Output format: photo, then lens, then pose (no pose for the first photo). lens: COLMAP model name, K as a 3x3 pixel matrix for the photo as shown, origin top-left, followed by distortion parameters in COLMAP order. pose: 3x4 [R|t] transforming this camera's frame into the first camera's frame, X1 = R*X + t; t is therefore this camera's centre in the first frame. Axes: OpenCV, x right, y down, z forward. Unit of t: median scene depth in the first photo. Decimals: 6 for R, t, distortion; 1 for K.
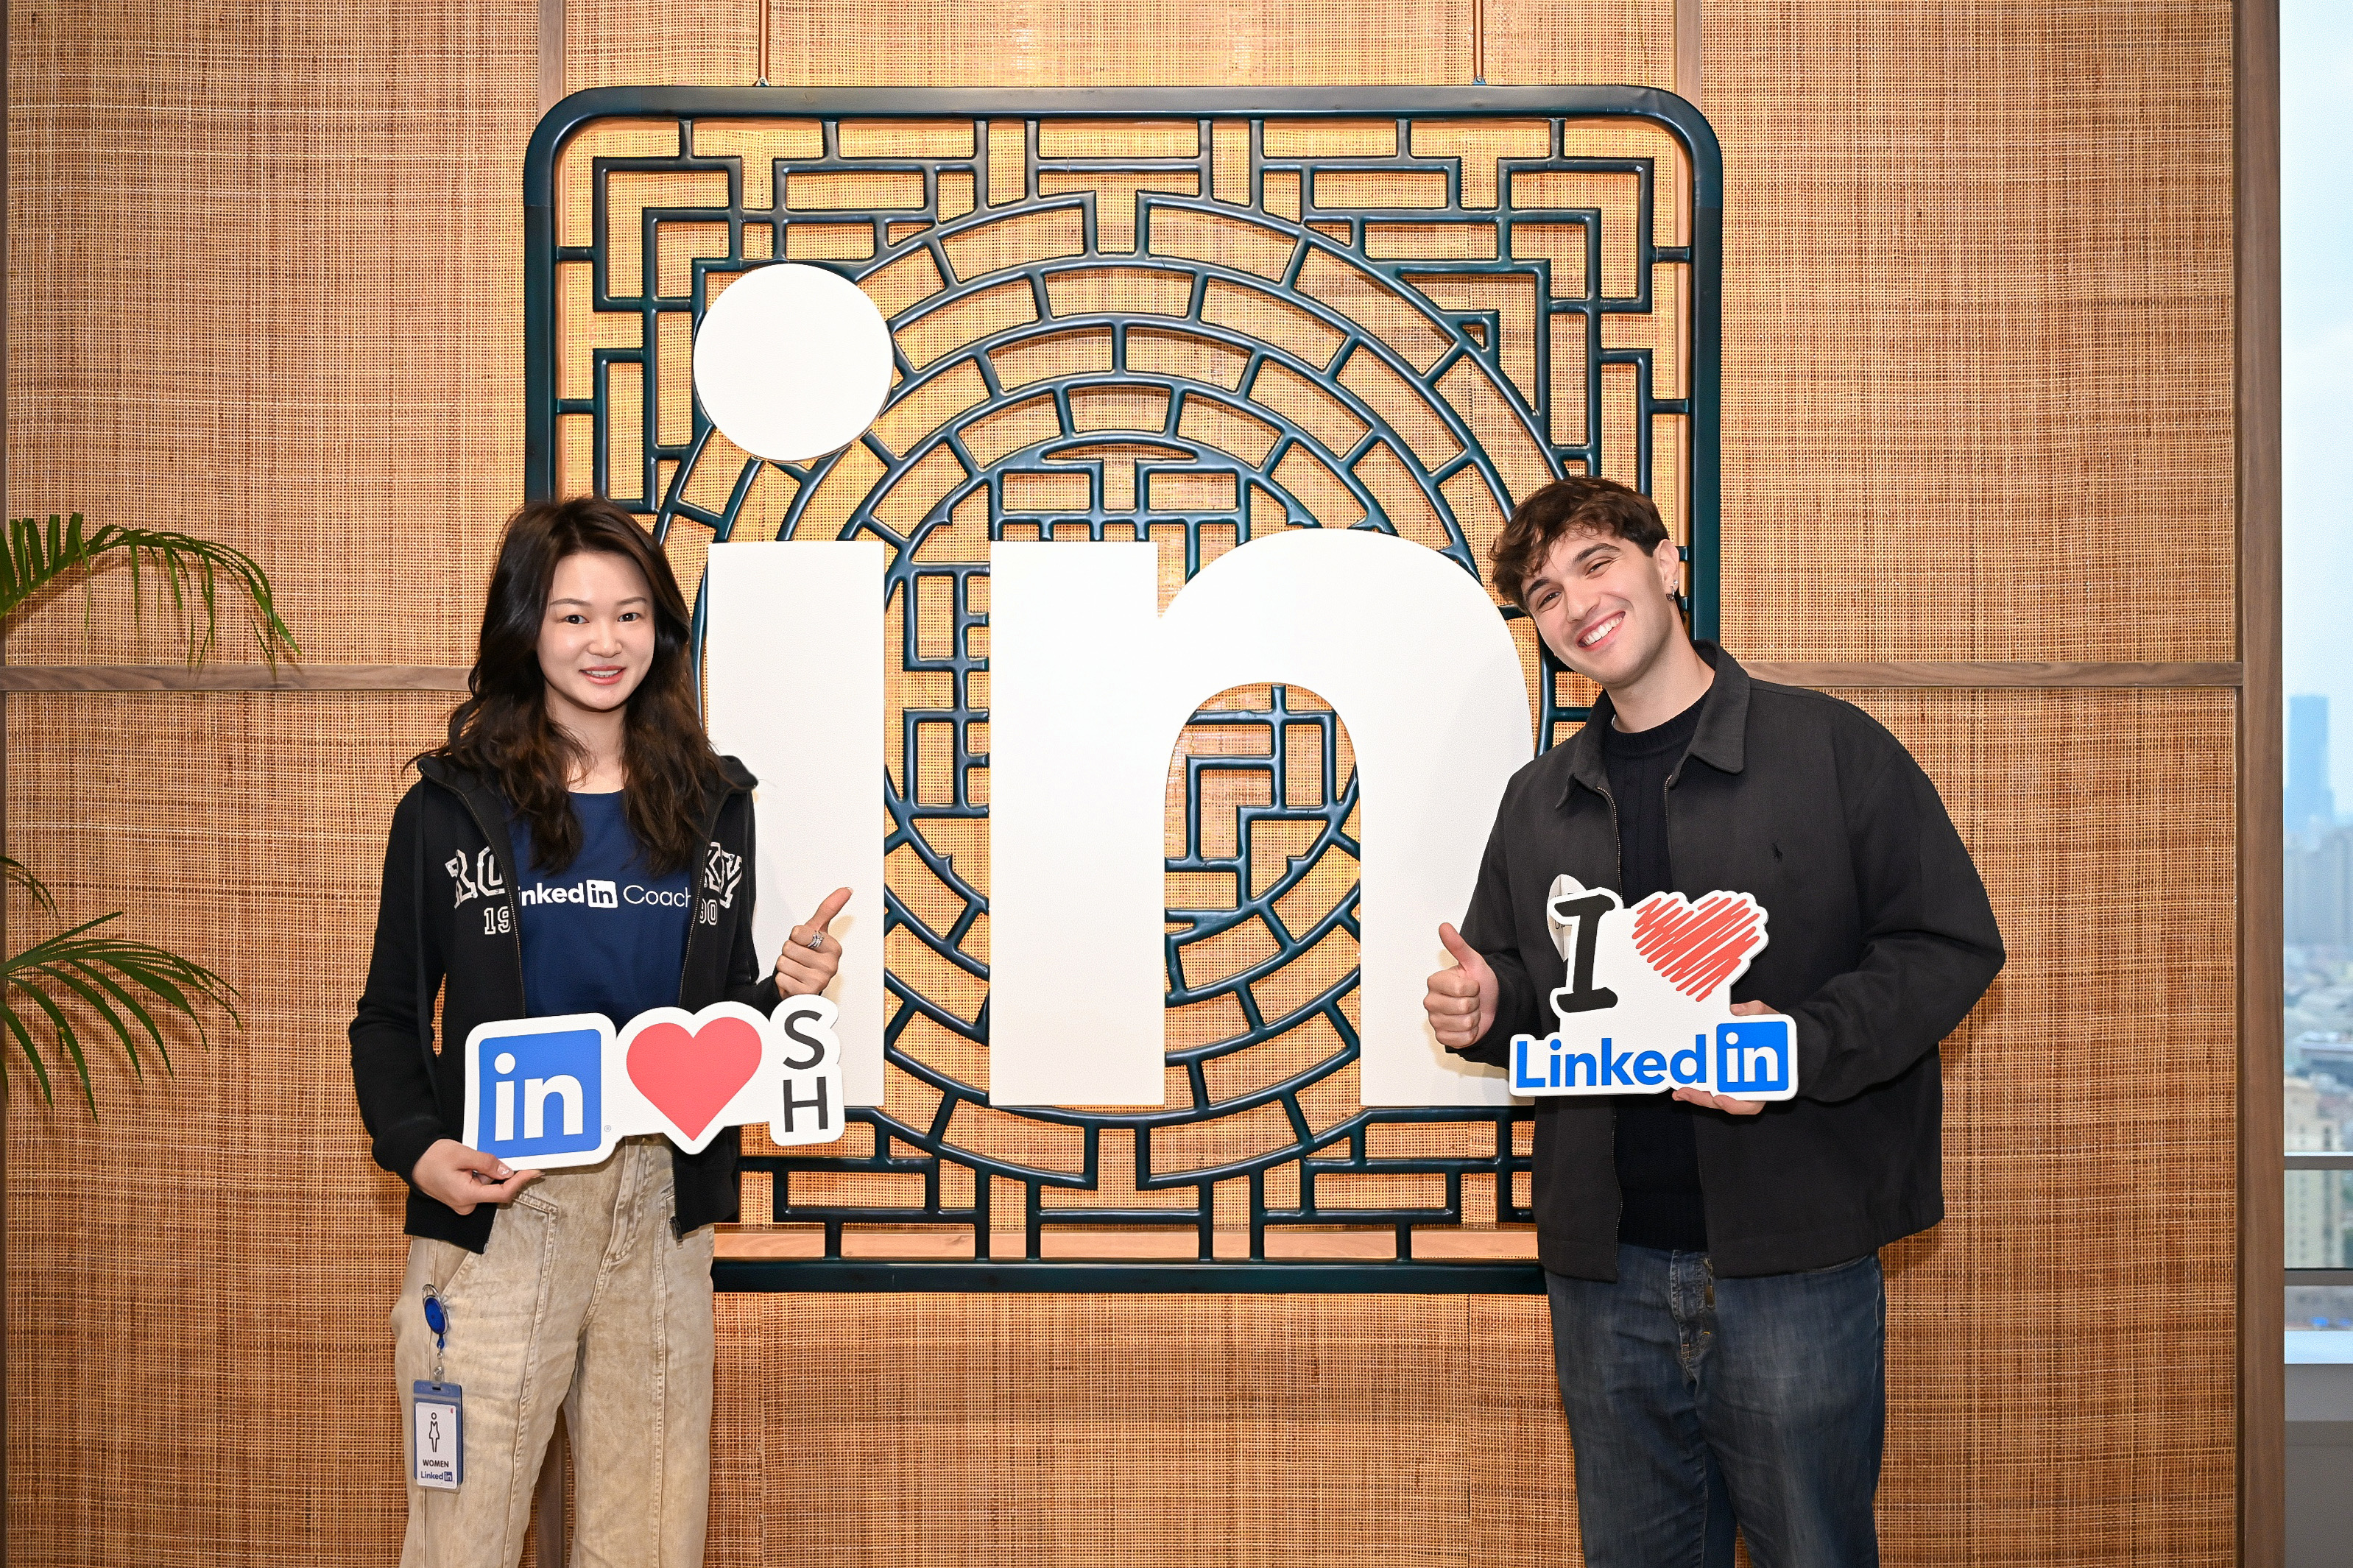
lens RADIAL K [[2340.9, 0, 1176.5], [0, 2340.9, 784.0], [0, 0, 1]] dist [-0.000946, -0.040471]
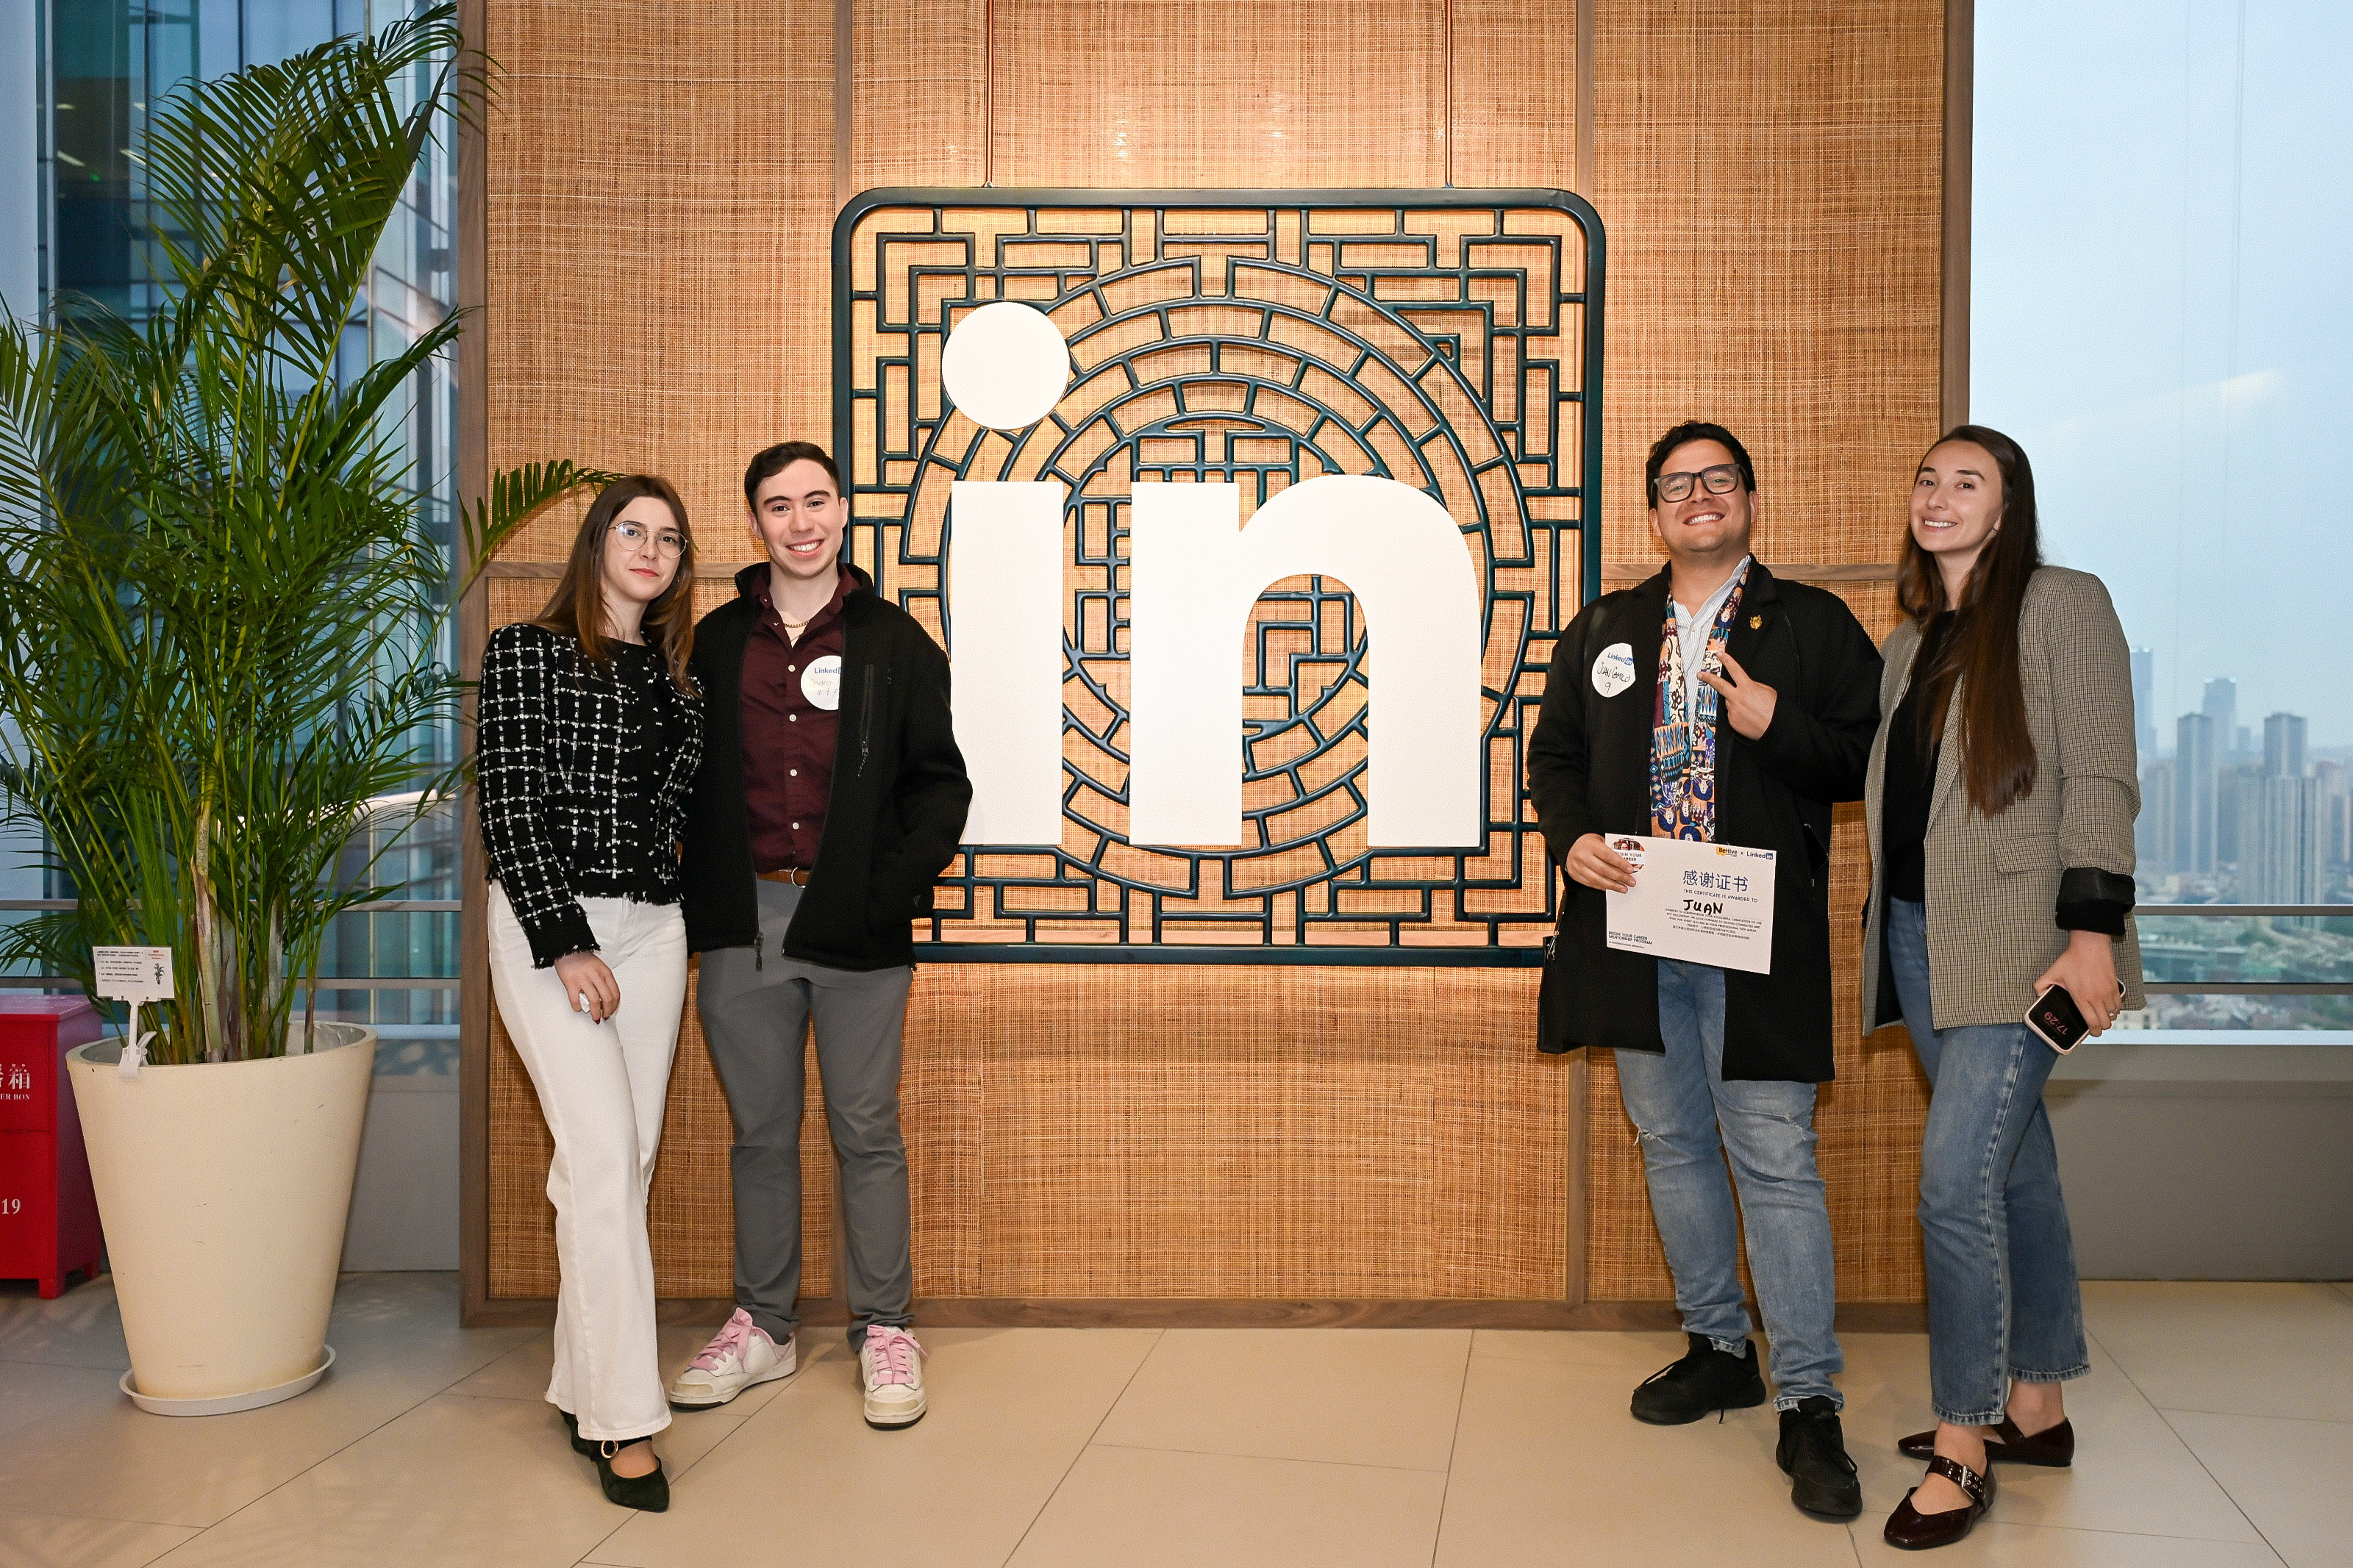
lens RADIAL K [[1951.9, 0, 1167.7], [0, 1951.9, 778.2], [0, 0, 1]] dist [-0.000097, -0.004104]
pose [[0.999987, 0.004286, -0.002888, -0.050661], [-0.004214, 0.999697, 0.024254, 0.060995], [0.002991, -0.024241, 0.999702, -0.298521]]
